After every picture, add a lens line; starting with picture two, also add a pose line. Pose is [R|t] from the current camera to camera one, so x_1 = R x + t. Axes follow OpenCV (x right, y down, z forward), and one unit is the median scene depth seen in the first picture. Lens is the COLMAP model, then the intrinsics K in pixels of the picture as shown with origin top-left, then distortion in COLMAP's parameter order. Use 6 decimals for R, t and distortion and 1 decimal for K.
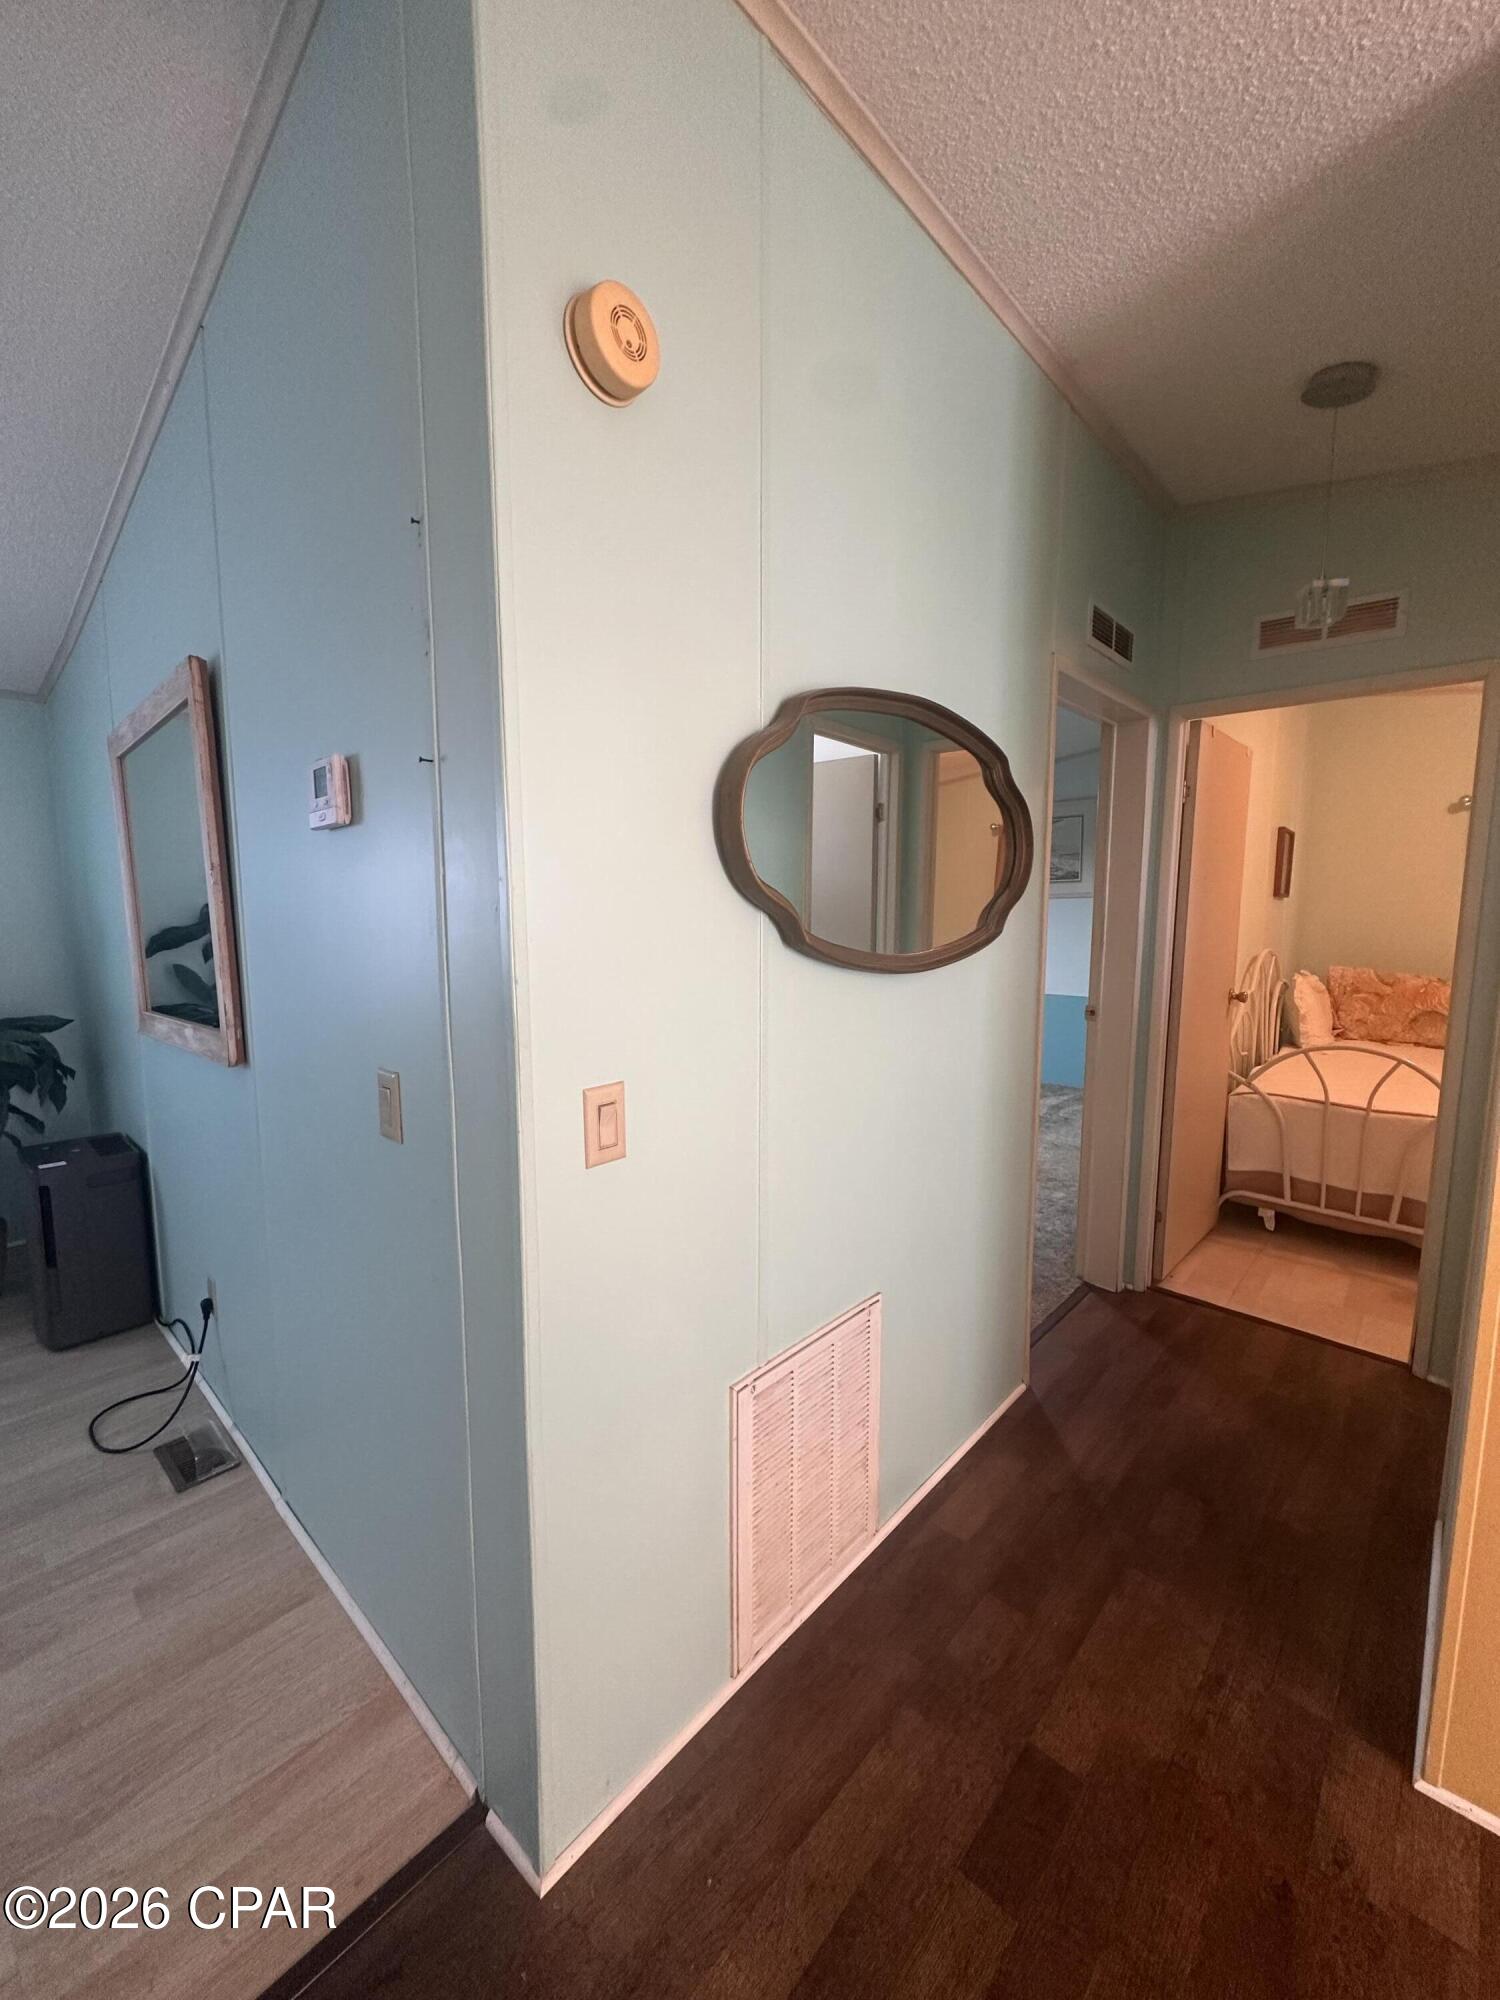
lens RADIAL K [[794.8, 0, 748.9], [0, 794.8, 1002.0], [0, 0, 1]] dist [-0.000974, -0.000174]
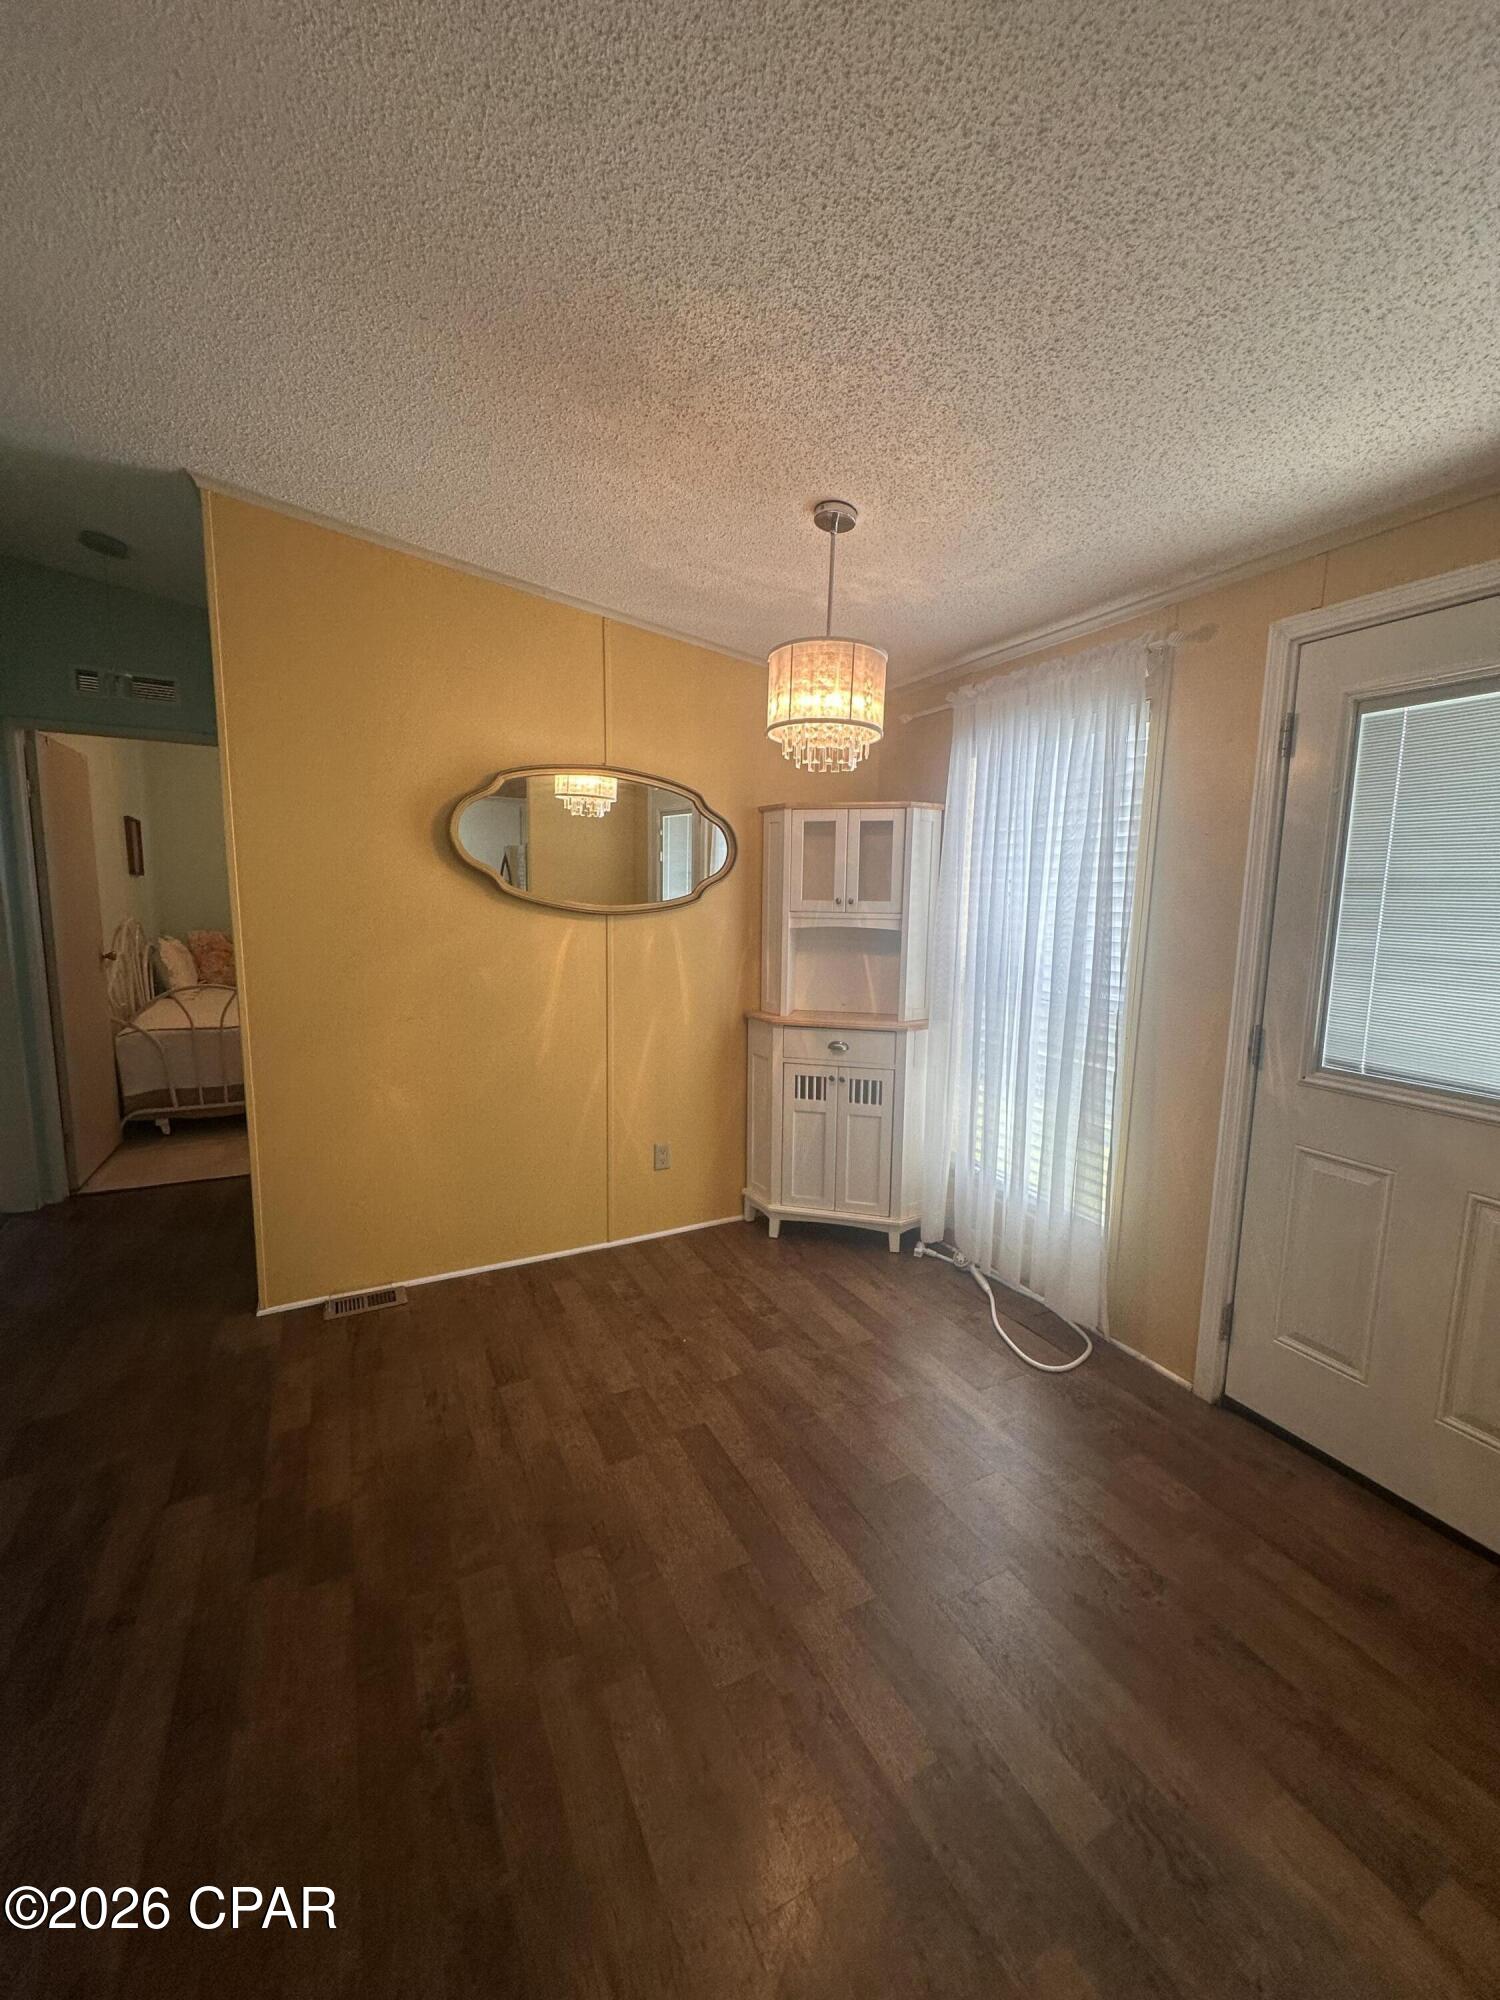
lens RADIAL K [[794.8, 0, 751.3], [0, 794.8, 999.5], [0, 0, 1]] dist [-0.000974, -0.000174]
pose [[0.339216, -0.122005, 0.932763, -0.198956], [0.097066, 0.990801, 0.094297, 0.039712], [-0.935687, 0.058552, 0.347938, -0.349651]]
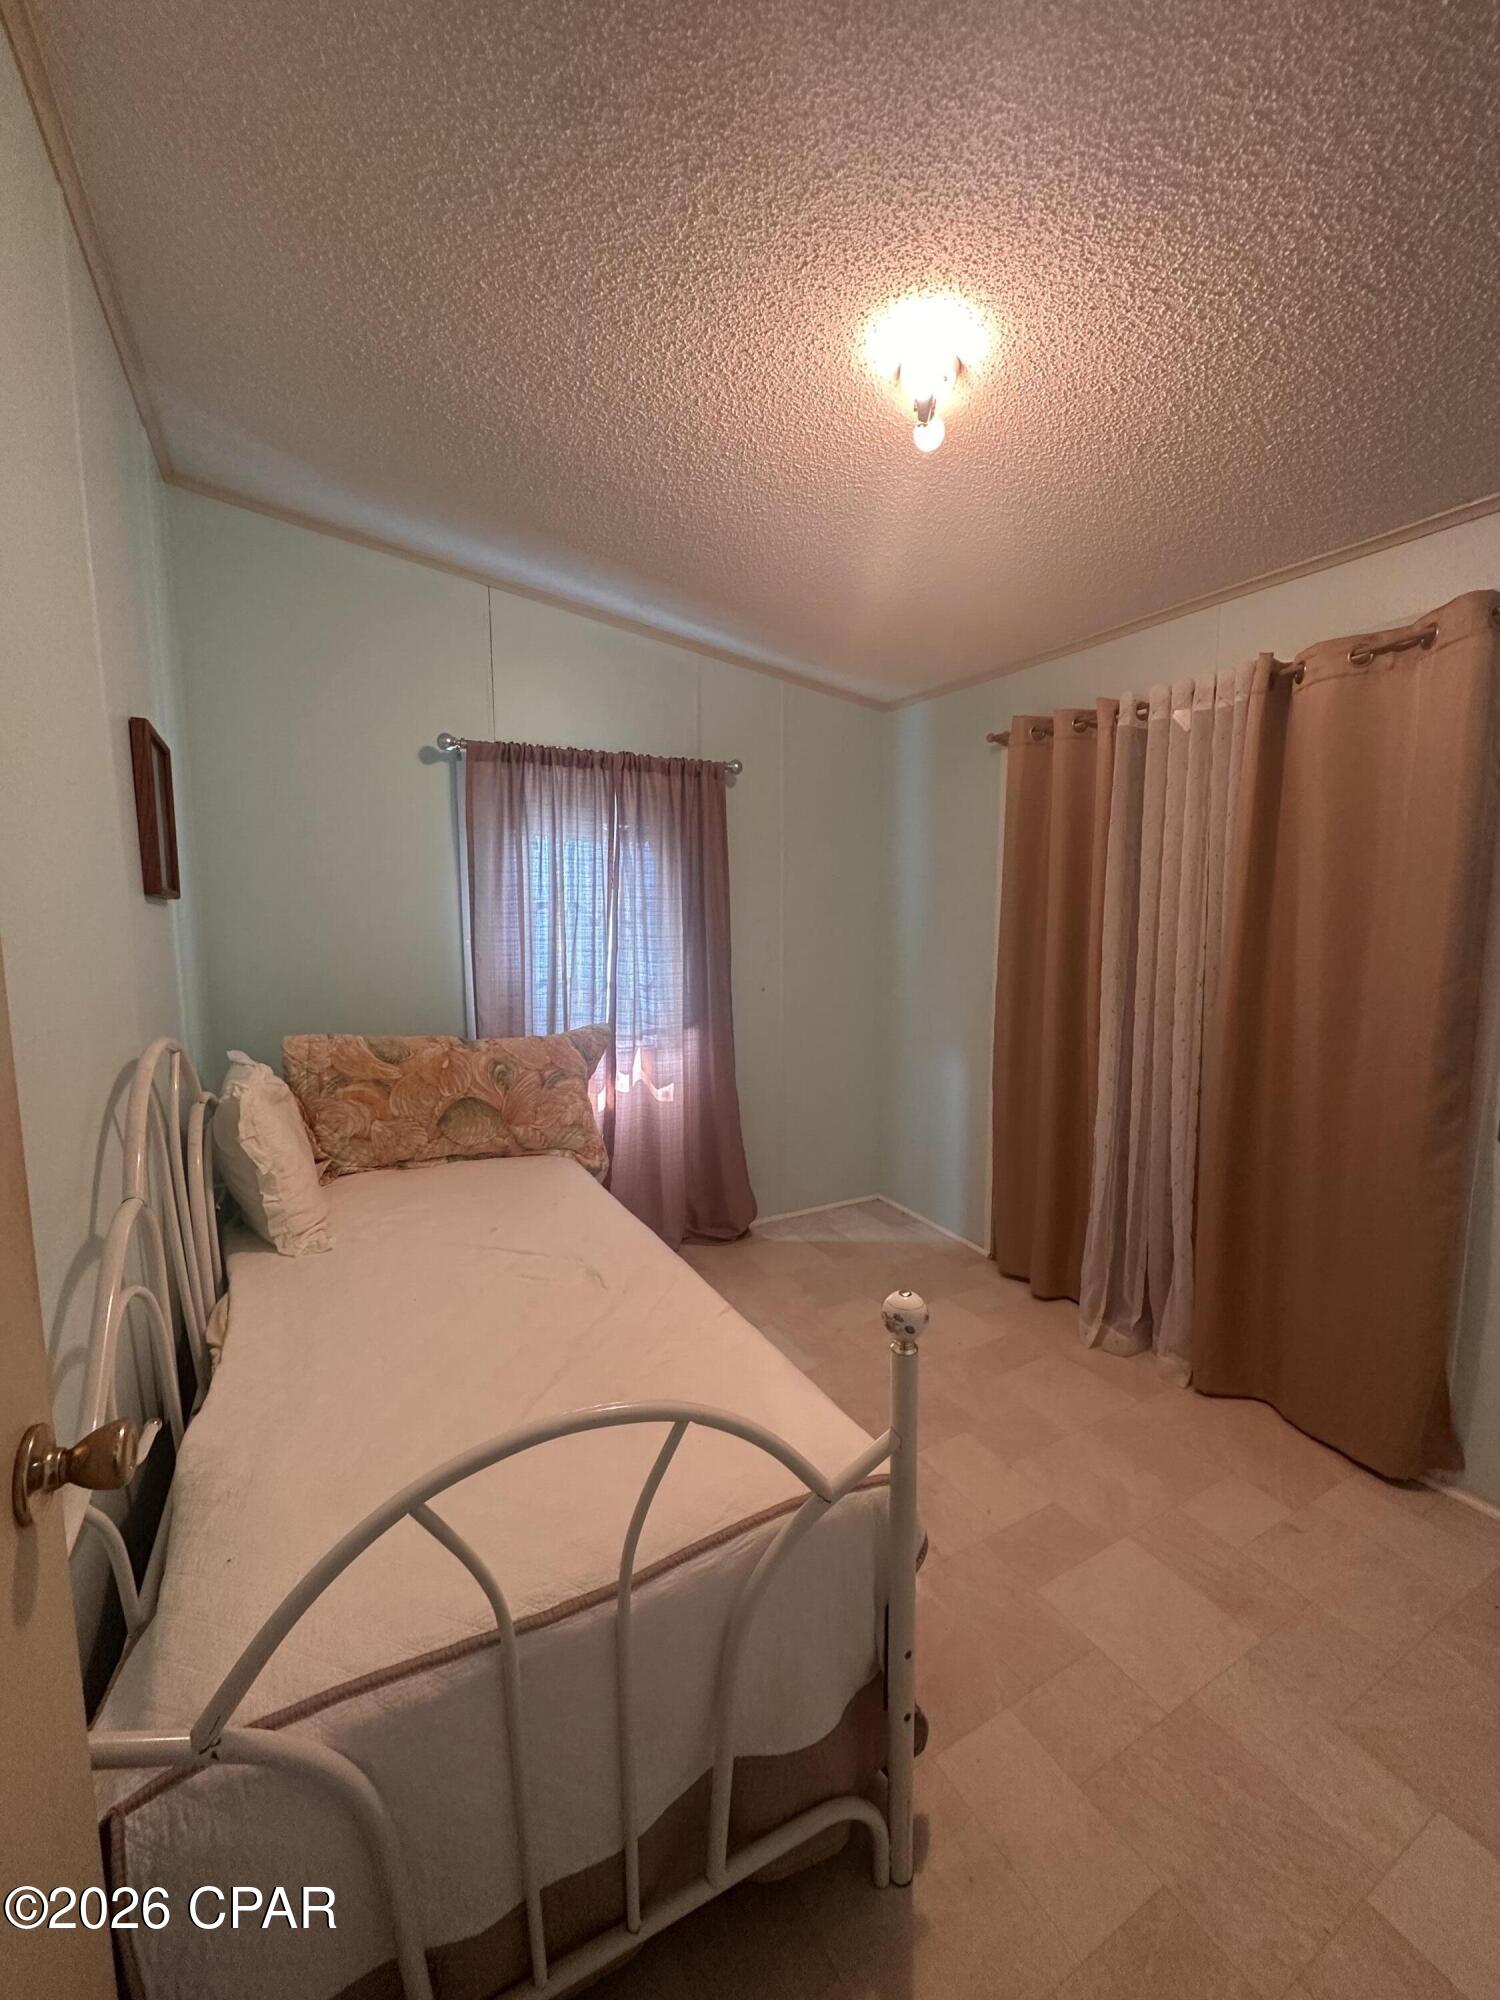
lens RADIAL K [[794.8, 0, 749.5], [0, 794.8, 1003.0], [0, 0, 1]] dist [-0.000974, -0.000174]
pose [[0.323244, -0.102809, 0.940715, 0.488340], [0.124225, 0.990089, 0.065520, -0.086297], [-0.938127, 0.095681, 0.332811, 0.759071]]
